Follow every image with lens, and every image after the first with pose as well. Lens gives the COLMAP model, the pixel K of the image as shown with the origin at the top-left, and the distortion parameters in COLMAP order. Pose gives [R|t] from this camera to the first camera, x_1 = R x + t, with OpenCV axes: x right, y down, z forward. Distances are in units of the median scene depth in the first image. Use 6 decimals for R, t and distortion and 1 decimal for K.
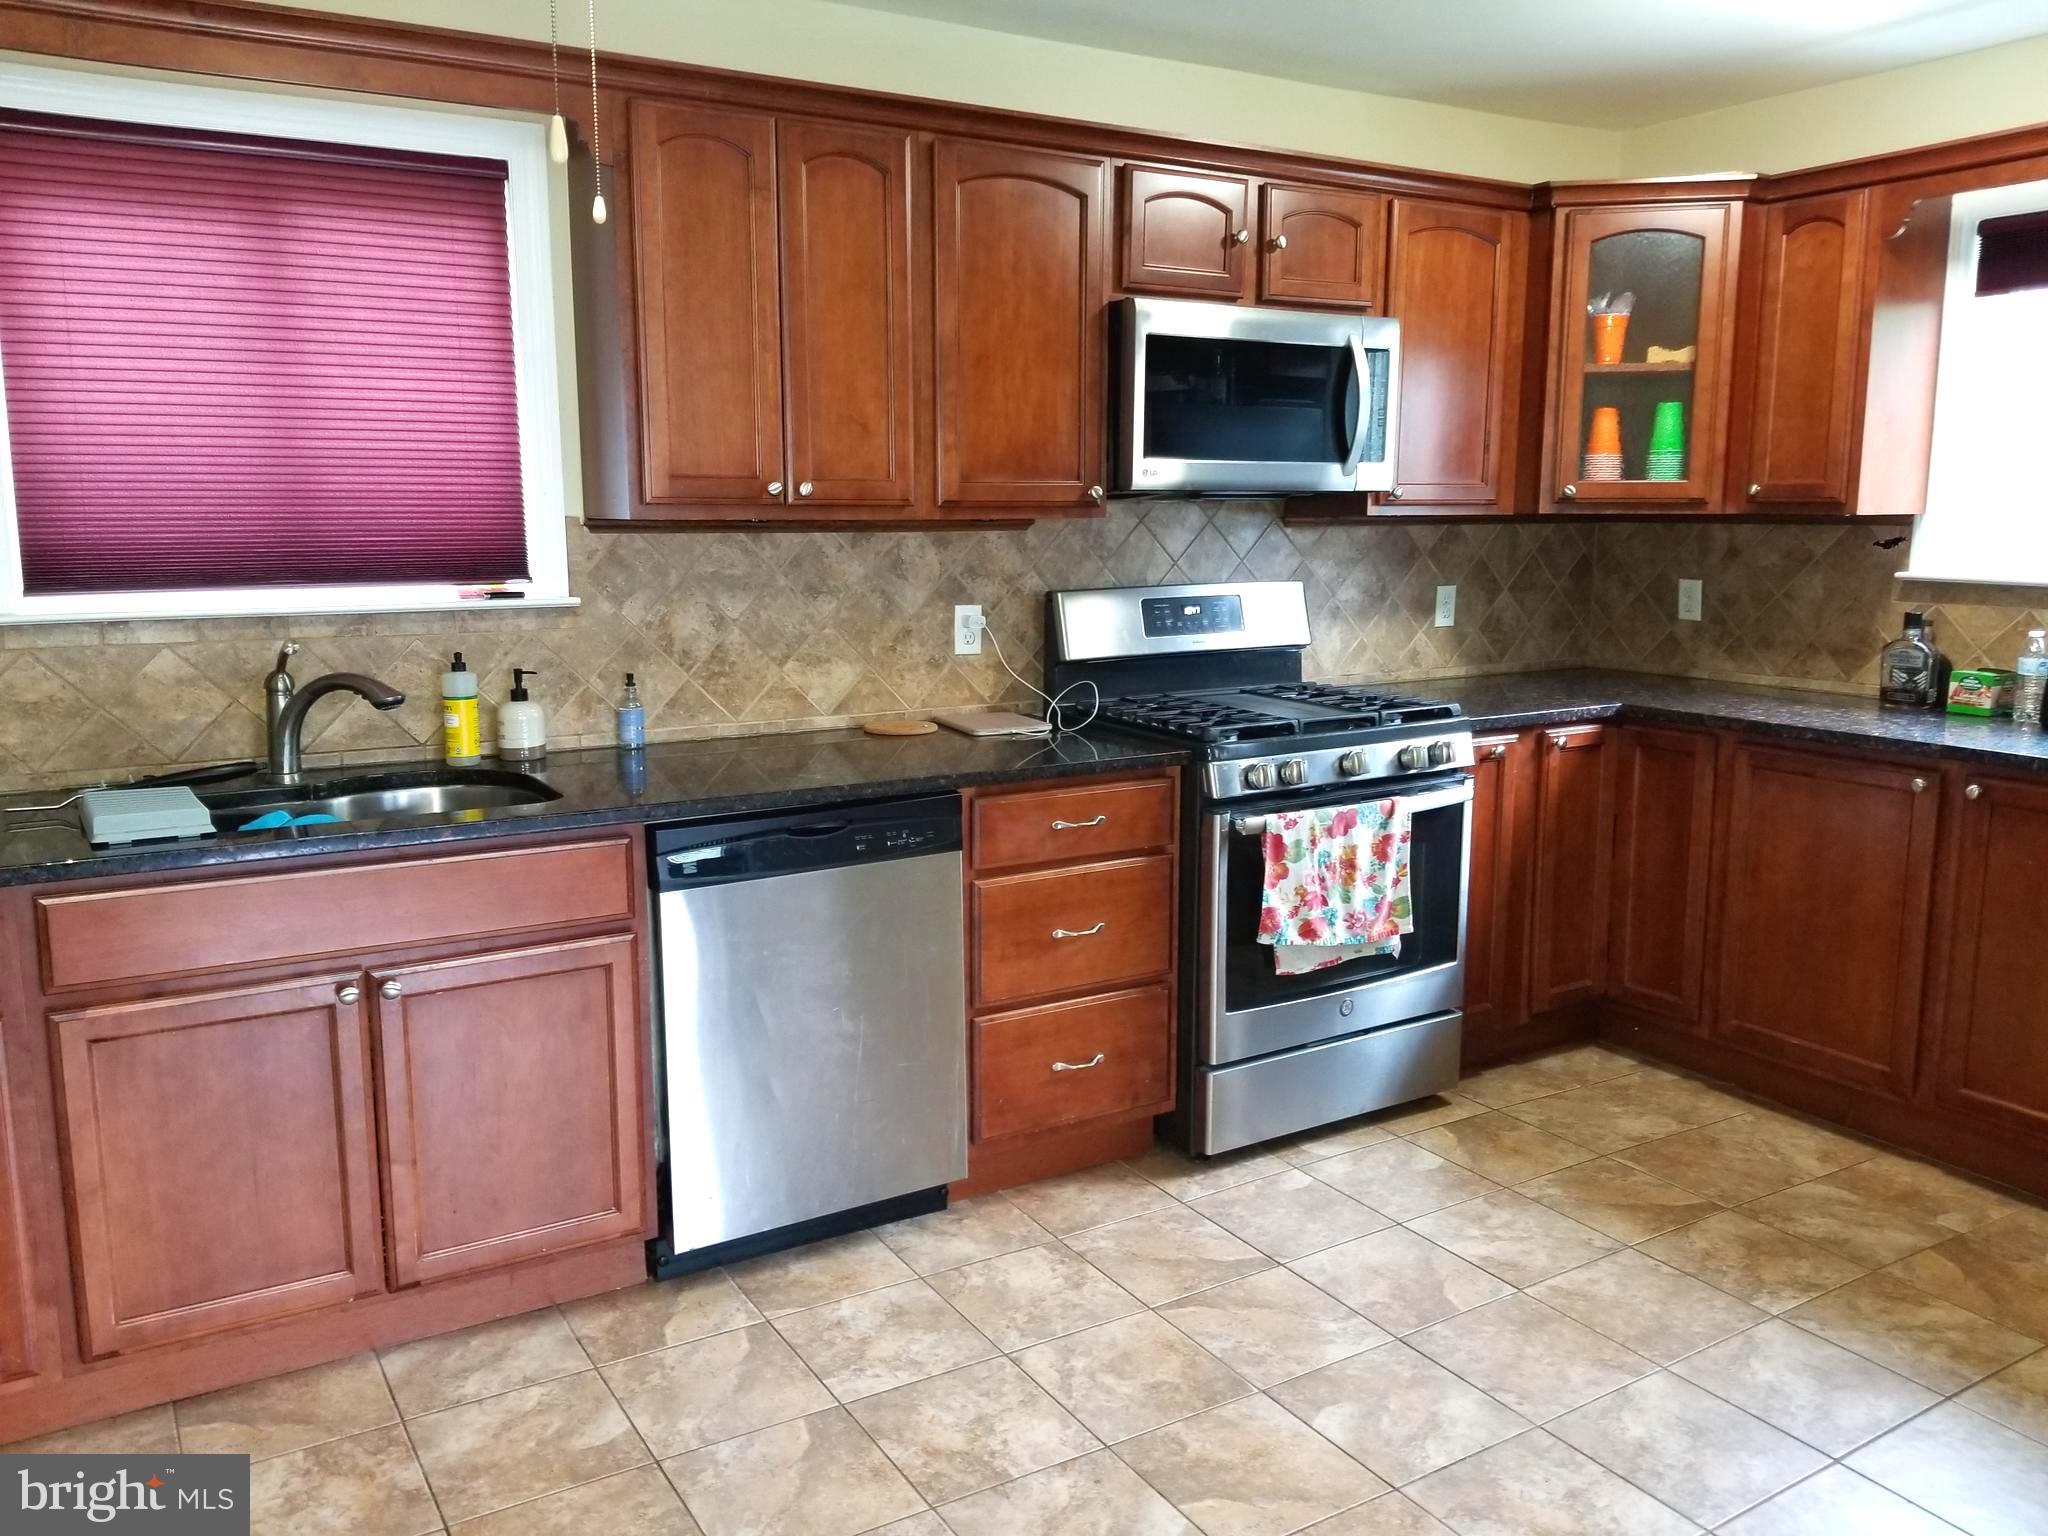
lens RADIAL K [[1619.0, 0, 1024.0], [0, 1619.0, 768.0], [0, 0, 1]] dist [0.094913, -0.169931]
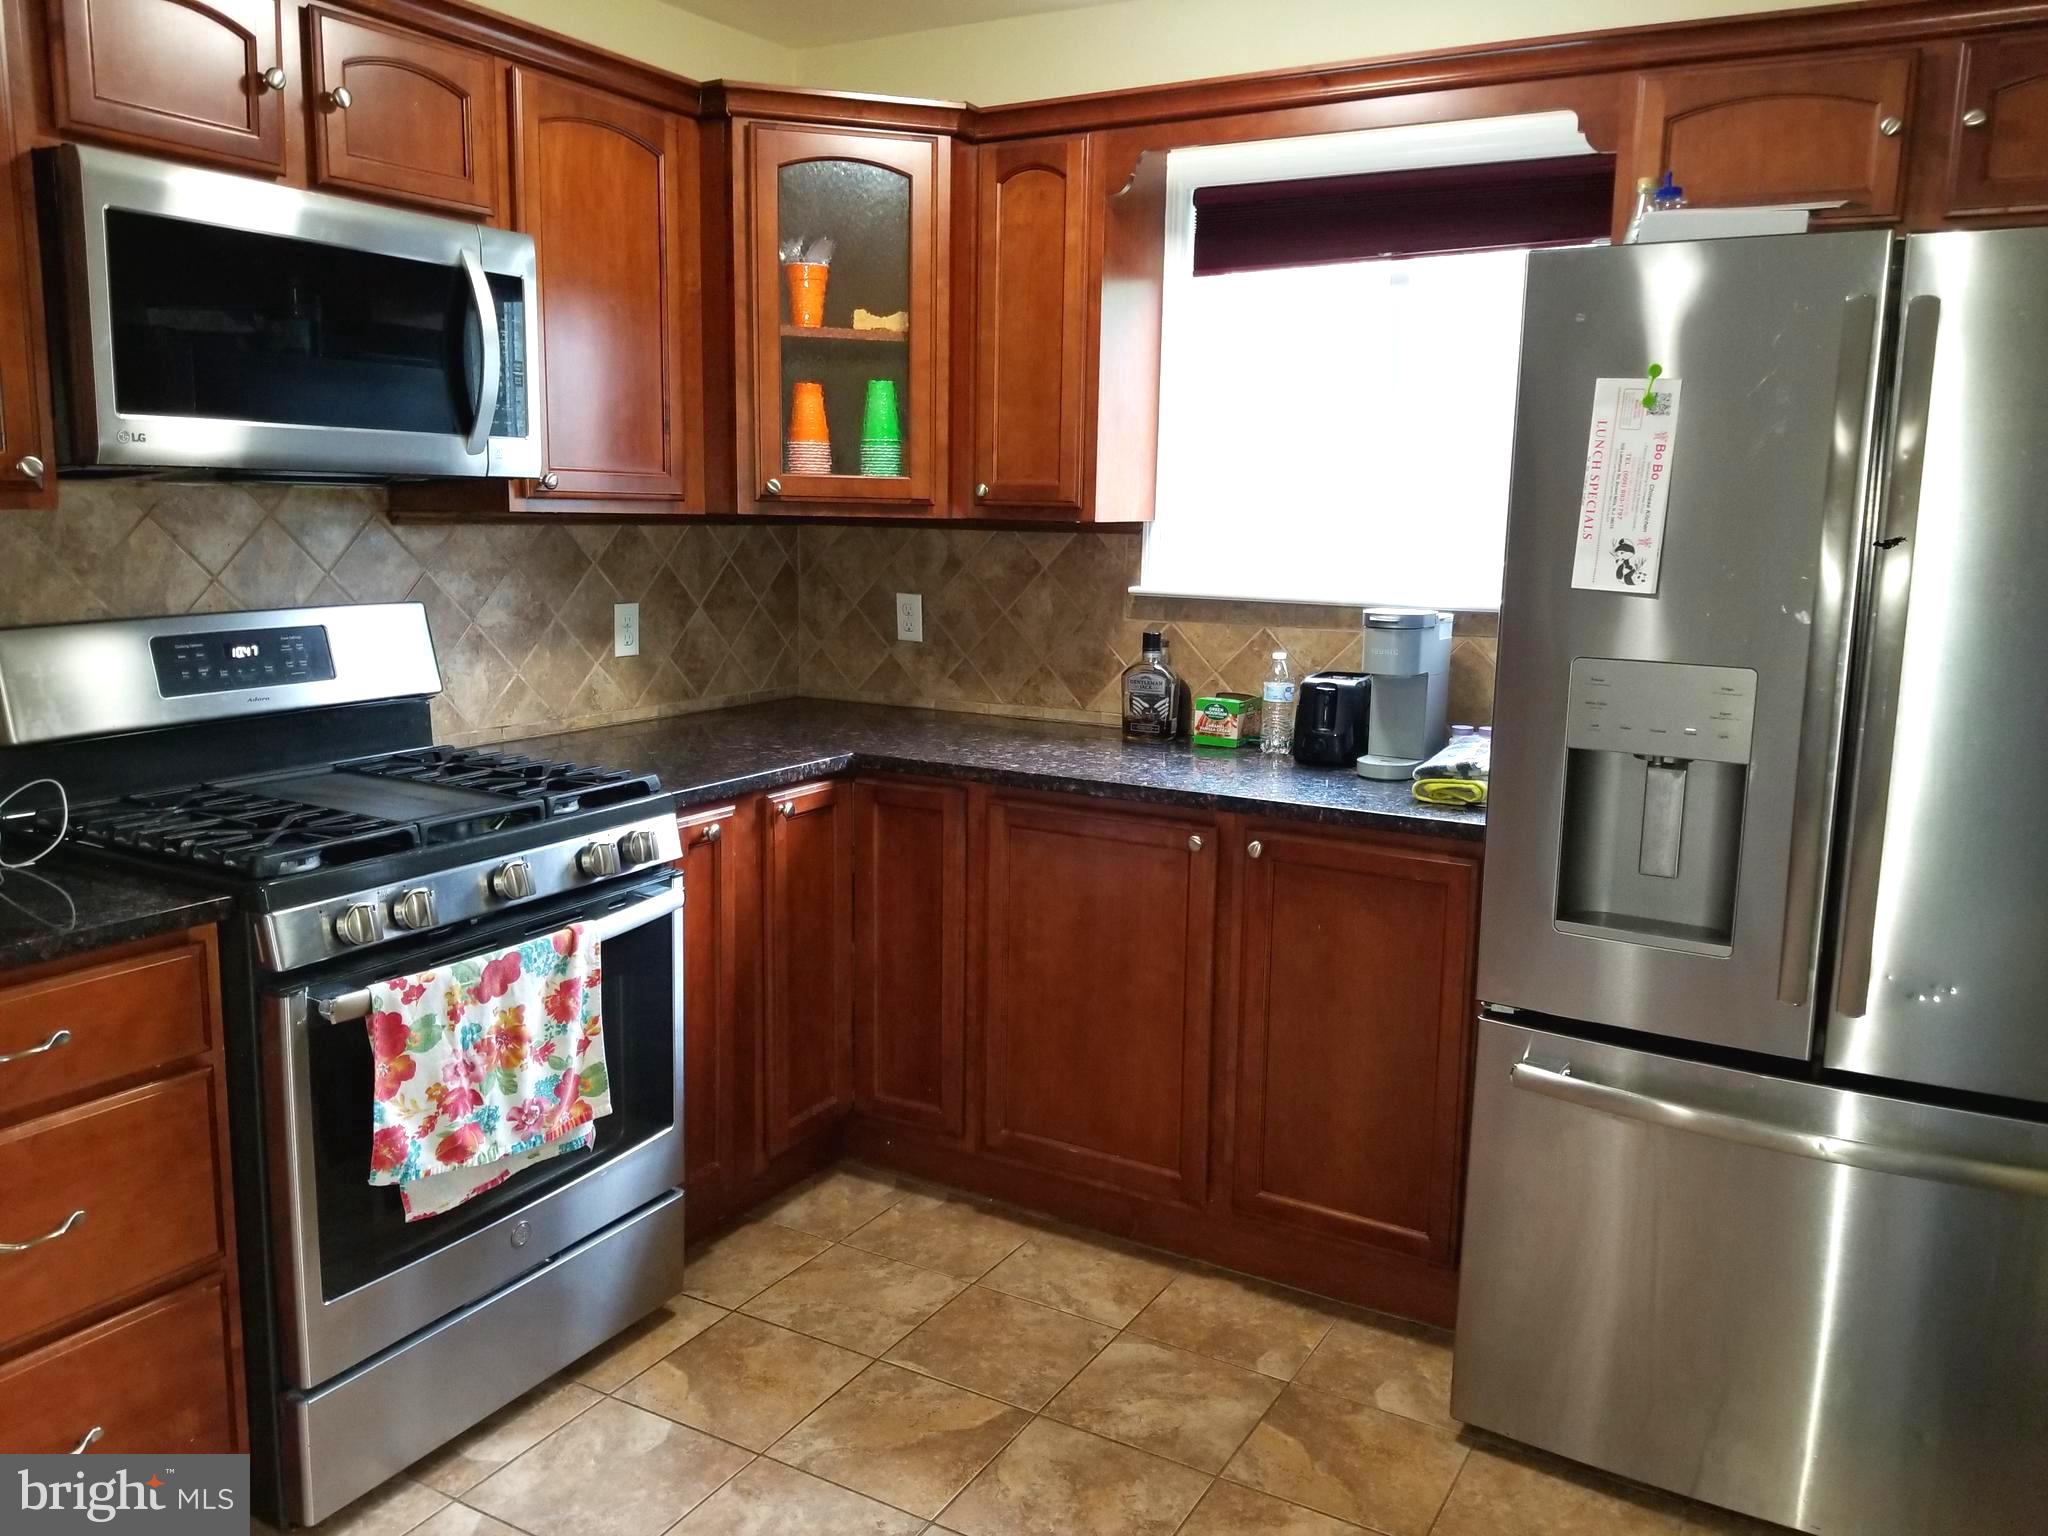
lens RADIAL K [[1619.0, 0, 1024.0], [0, 1619.0, 768.0], [0, 0, 1]] dist [0.094913, -0.169931]
pose [[0.880027, -0.061732, 0.470894, 0.065813], [0.058613, 0.998053, 0.021301, -0.045699], [-0.471292, 0.008856, 0.881933, 0.266765]]
